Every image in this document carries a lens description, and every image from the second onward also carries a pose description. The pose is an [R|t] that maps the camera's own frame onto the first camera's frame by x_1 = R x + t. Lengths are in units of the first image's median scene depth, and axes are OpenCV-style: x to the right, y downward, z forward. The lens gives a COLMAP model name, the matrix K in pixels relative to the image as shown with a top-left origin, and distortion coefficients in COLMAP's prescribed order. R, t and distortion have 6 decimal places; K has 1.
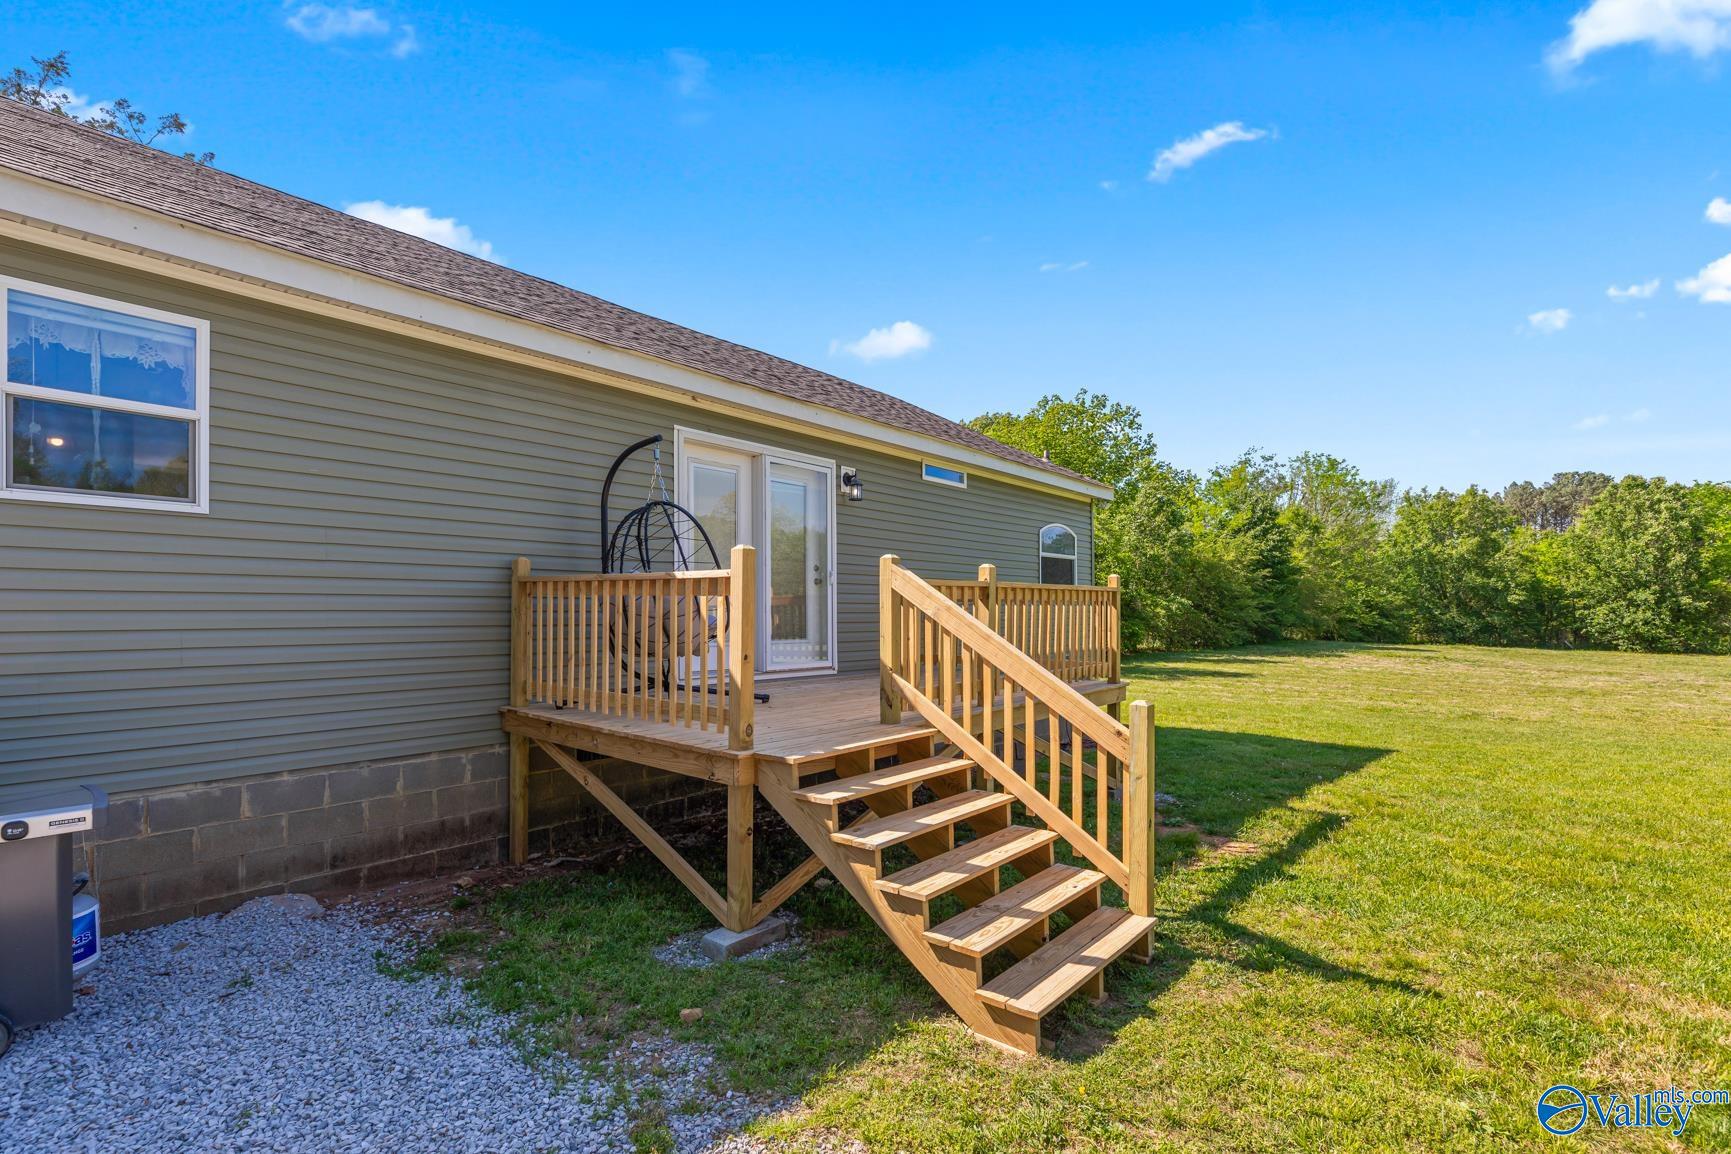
lens RADIAL K [[791.0, 0, 866.0], [0, 791.0, 607.8], [0, 0, 1]] dist [-0.001685, 0.000139]
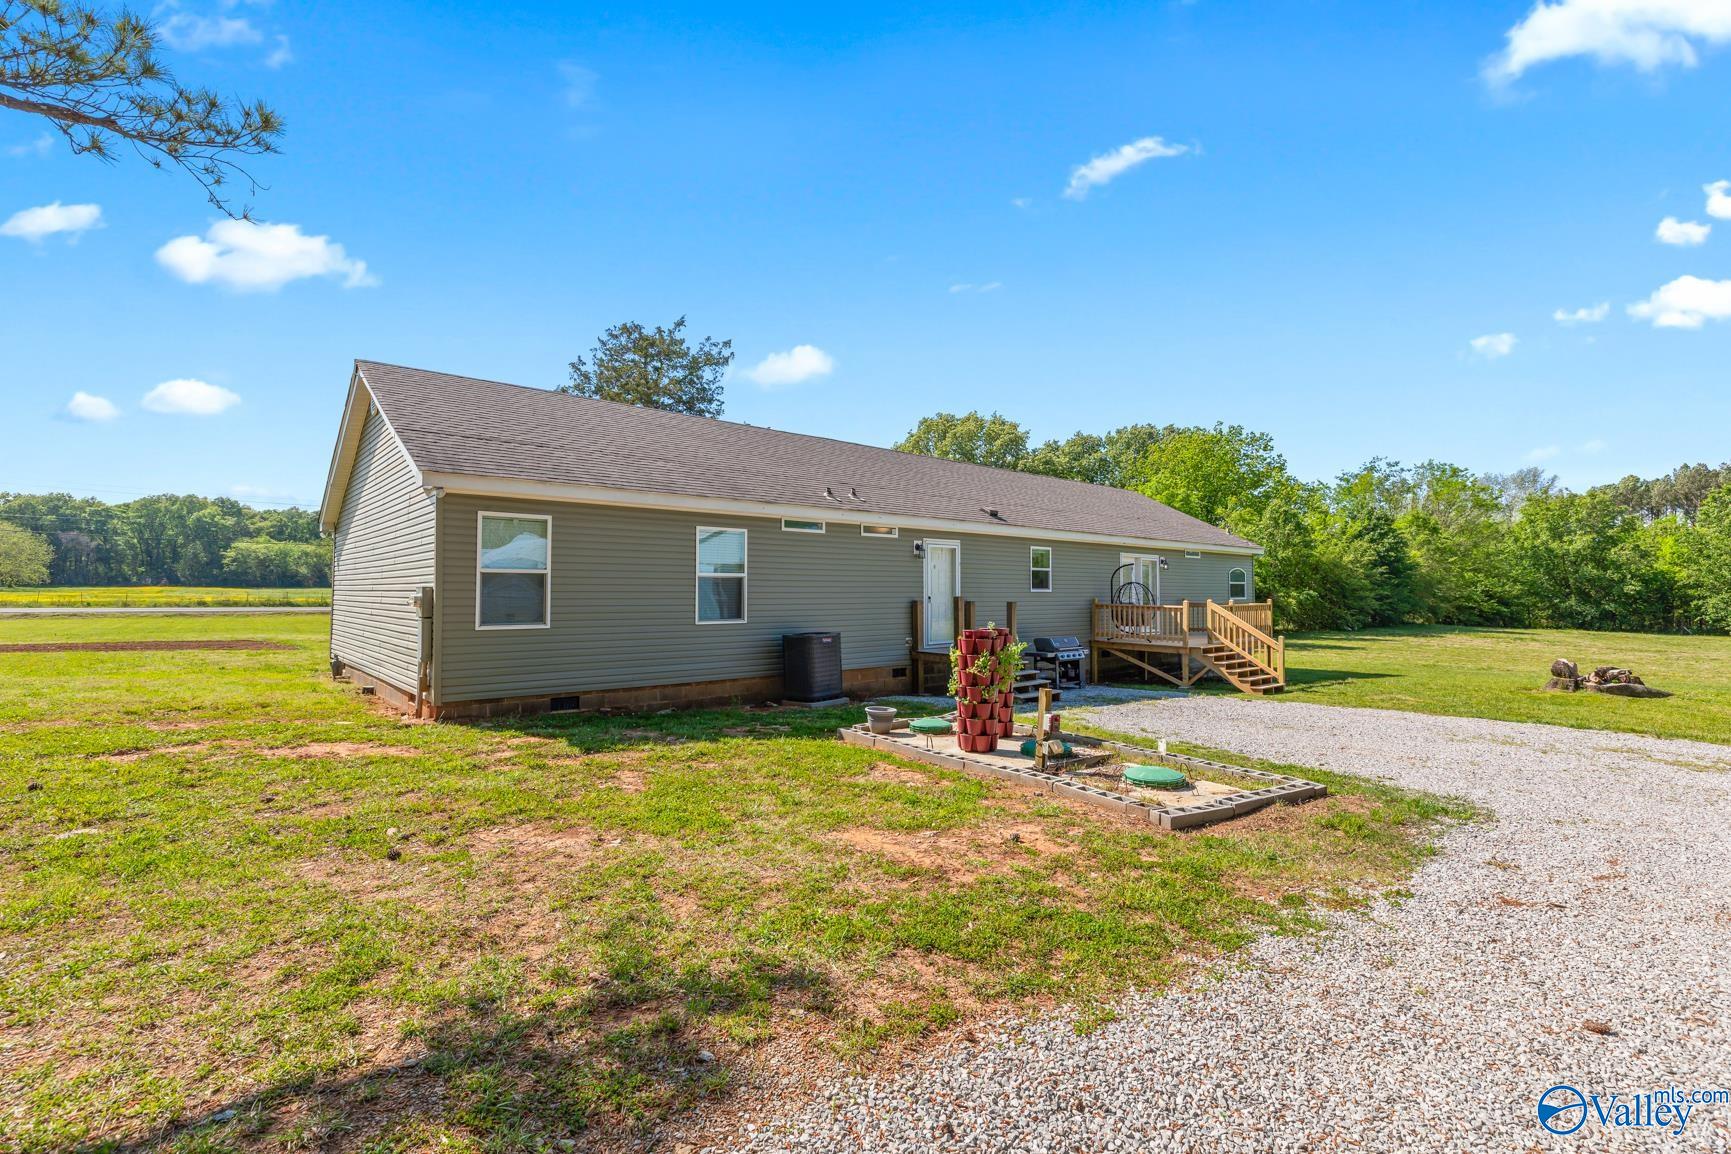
lens RADIAL K [[772.5, 0, 859.3], [0, 772.5, 570.7], [0, 0, 1]] dist [0.002888, -0.000299]
pose [[0.987733, -0.003506, -0.156116, -0.114643], [-0.000287, 0.999705, -0.024269, -0.012538], [0.156155, 0.024016, 0.987441, -0.319597]]
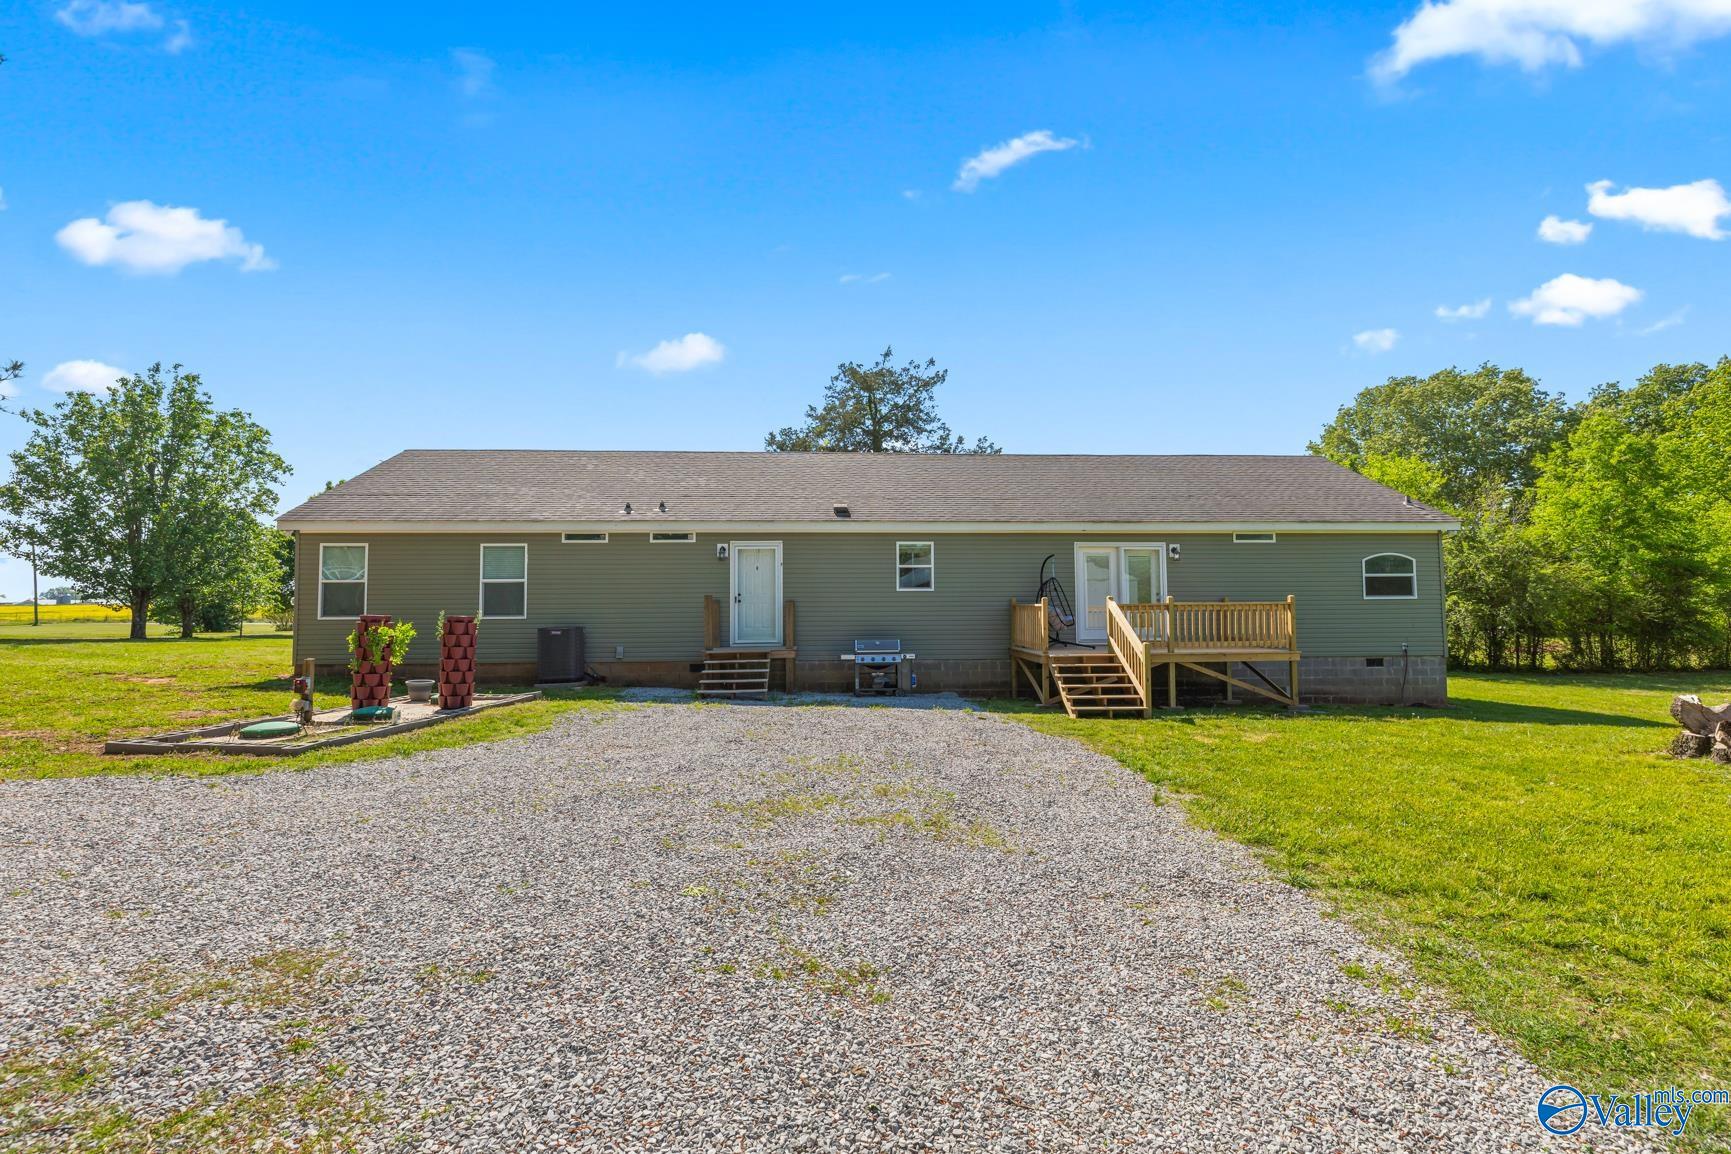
lens RADIAL K [[770.2, 0, 873.4], [0, 770.2, 611.0], [0, 0, 1]] dist [0.000950, -0.000201]
pose [[0.693295, -0.009849, -0.720587, 0.162327], [0.010571, 0.999938, -0.003497, -0.000992], [0.720576, -0.005192, 0.693356, -0.176994]]
